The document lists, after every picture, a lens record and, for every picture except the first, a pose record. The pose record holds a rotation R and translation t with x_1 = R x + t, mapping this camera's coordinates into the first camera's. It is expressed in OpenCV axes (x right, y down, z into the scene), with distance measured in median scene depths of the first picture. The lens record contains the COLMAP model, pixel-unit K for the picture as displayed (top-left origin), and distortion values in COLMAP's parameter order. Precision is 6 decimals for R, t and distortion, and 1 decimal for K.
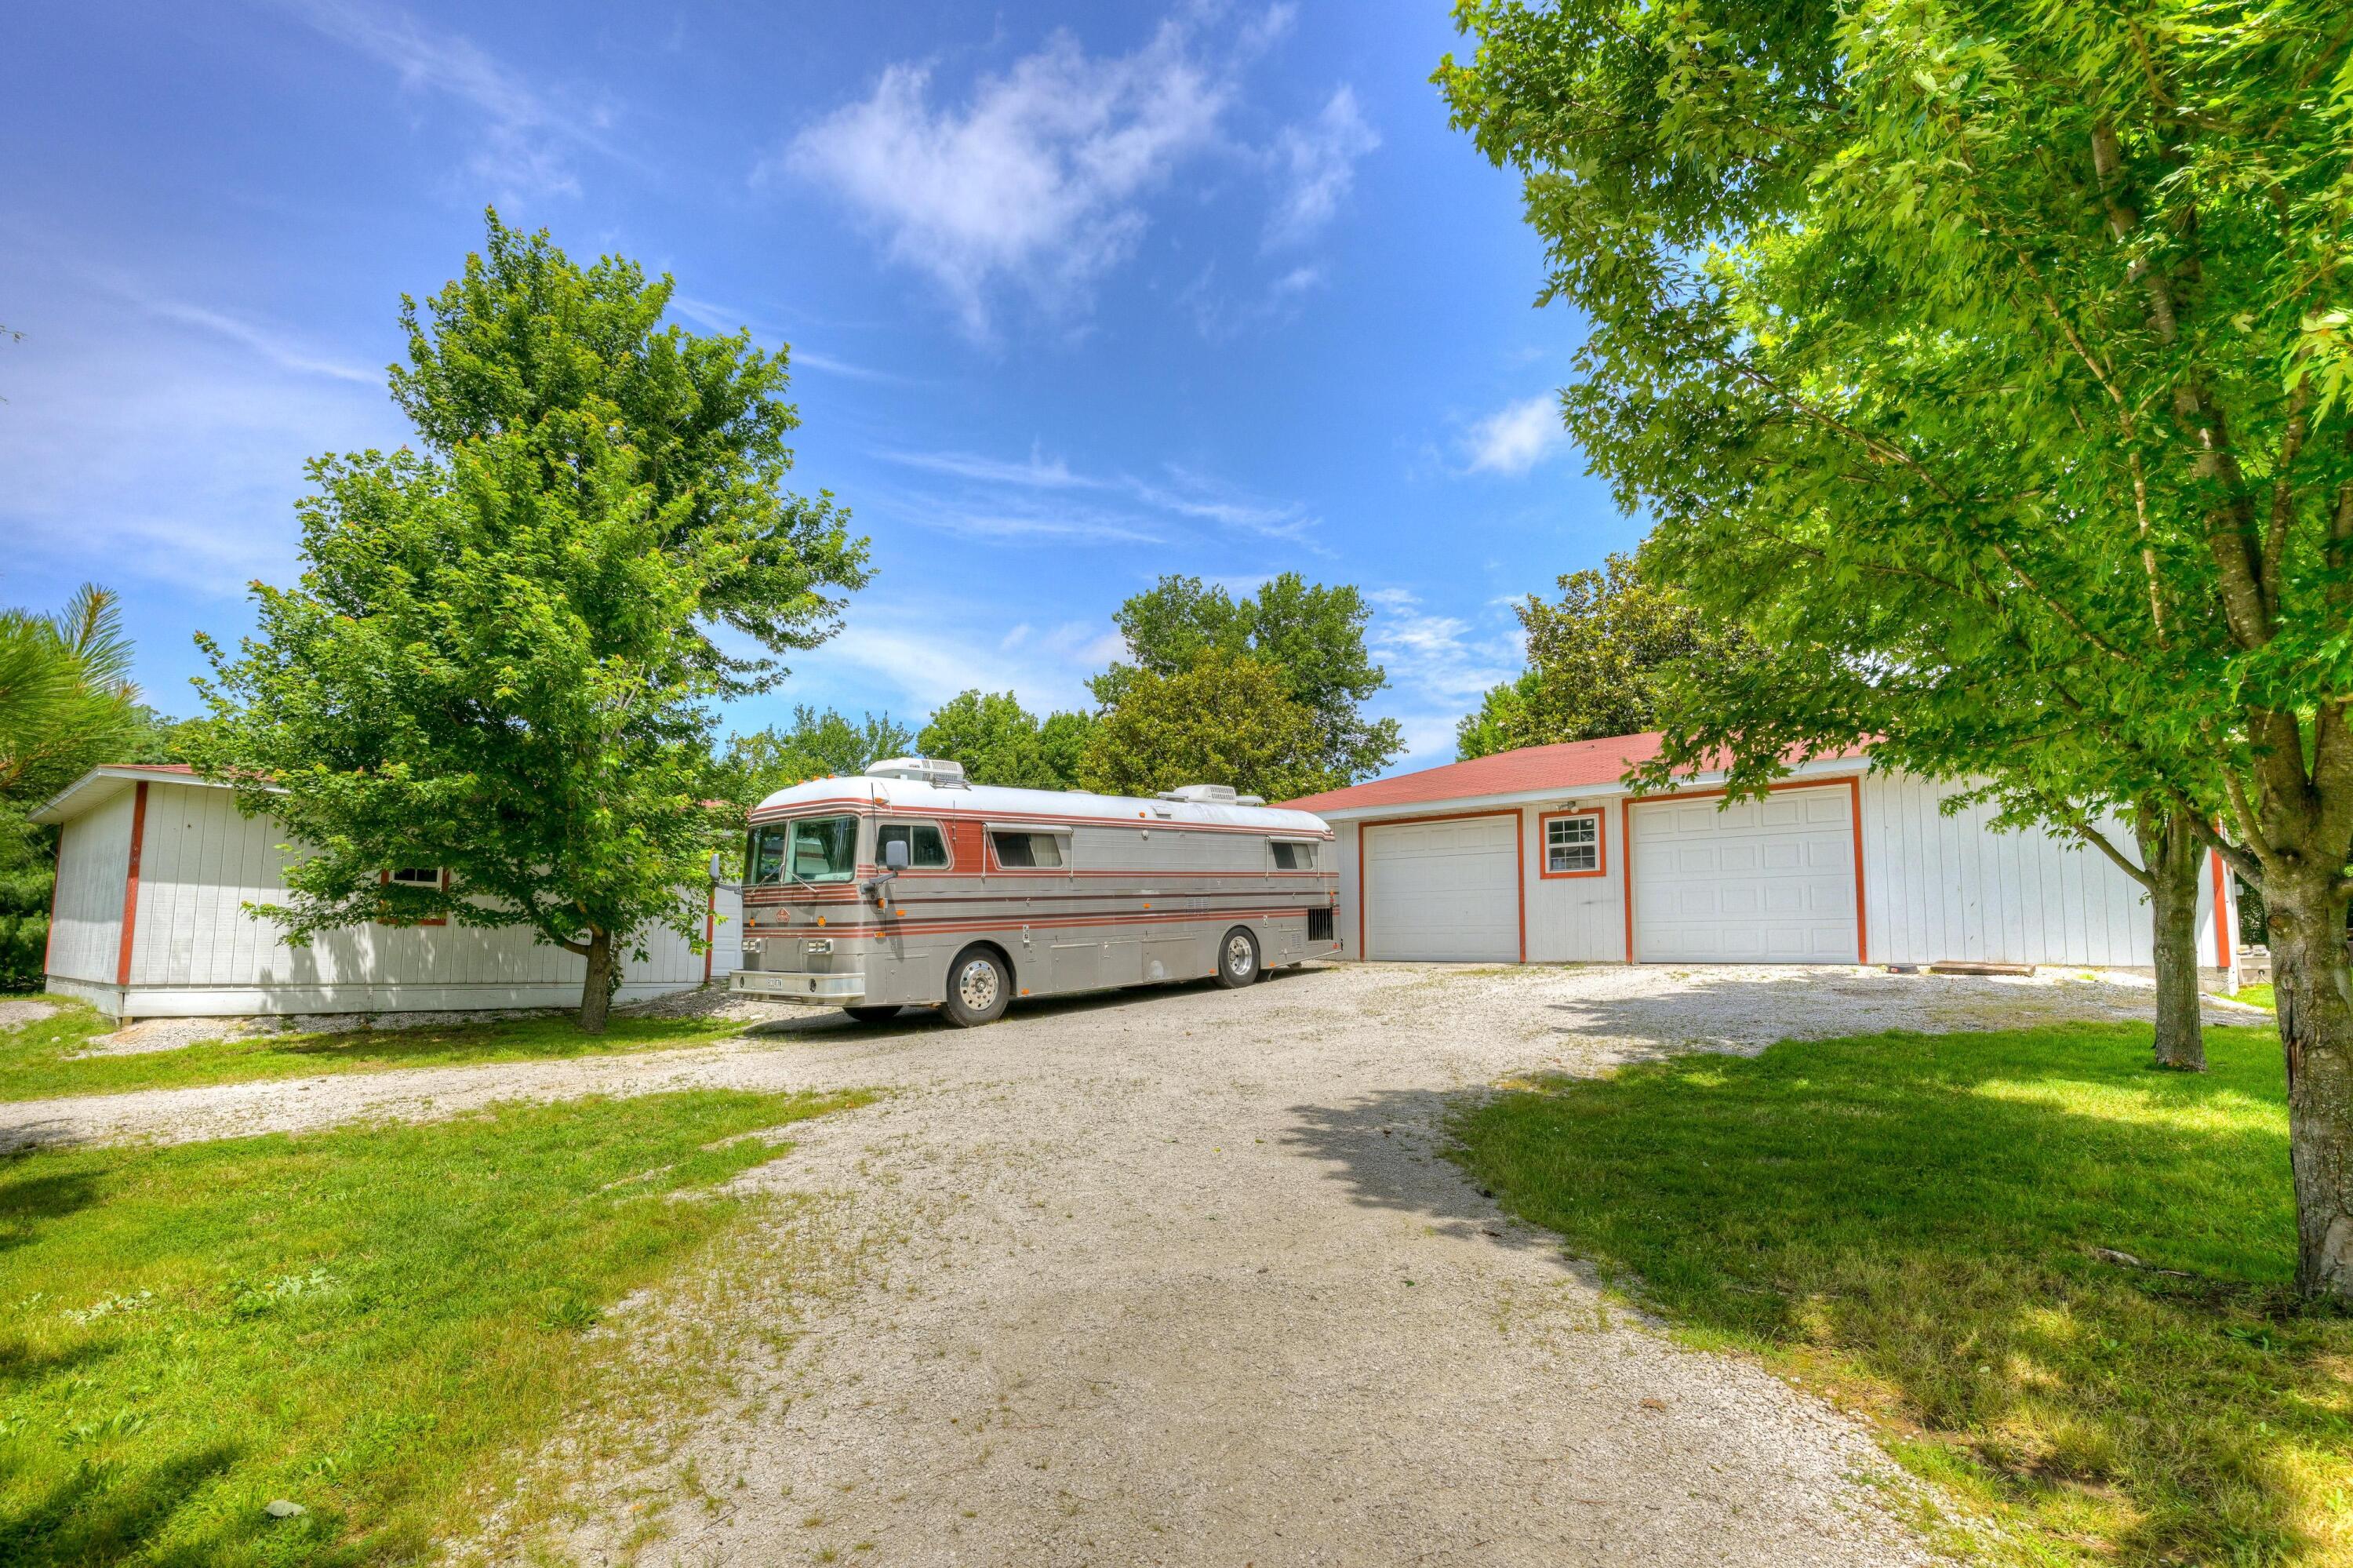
lens RADIAL K [[1115.9, 0, 1179.5], [0, 1115.9, 790.5], [0, 0, 1]] dist [-0.003783, 0.000797]
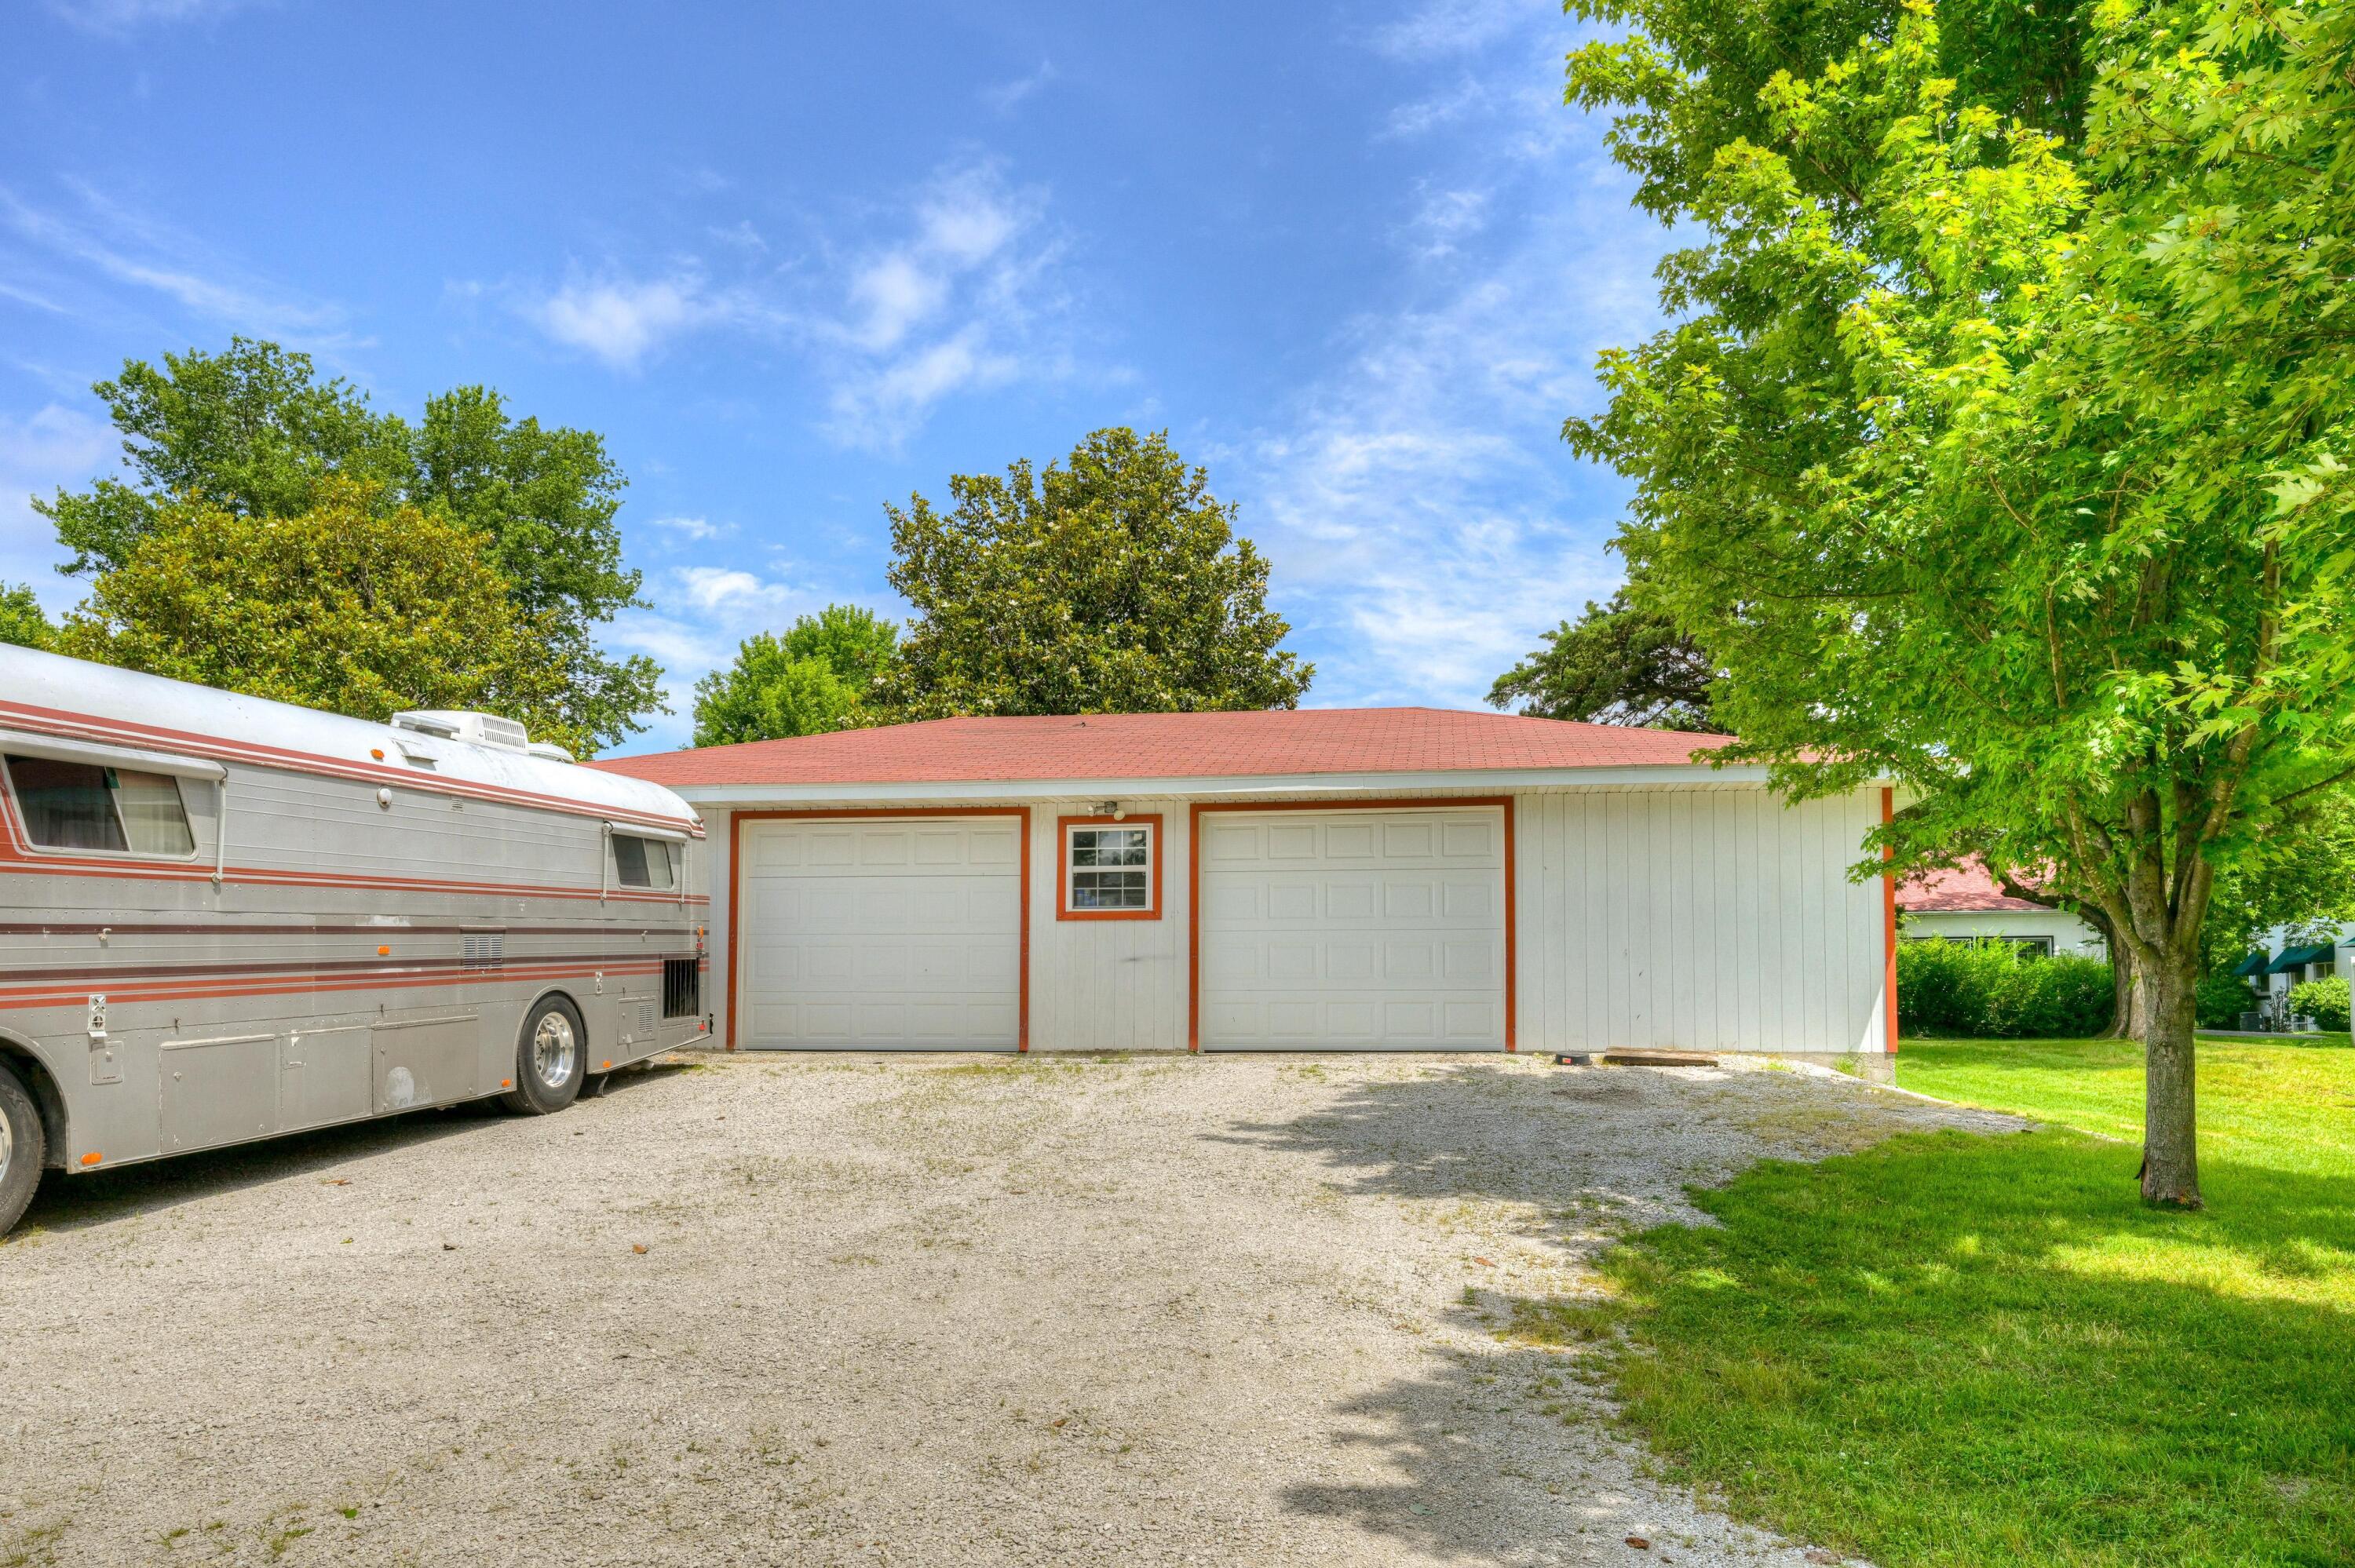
lens RADIAL K [[1528.1, 0, 1243.6], [0, 1528.1, 892.9], [0, 0, 1]] dist [0.000068, 0.022418]
pose [[0.810935, 0.043911, 0.583486, -0.094847], [-0.081364, 0.995955, 0.038128, 0.021742], [-0.579451, -0.078394, 0.811228, 0.232010]]
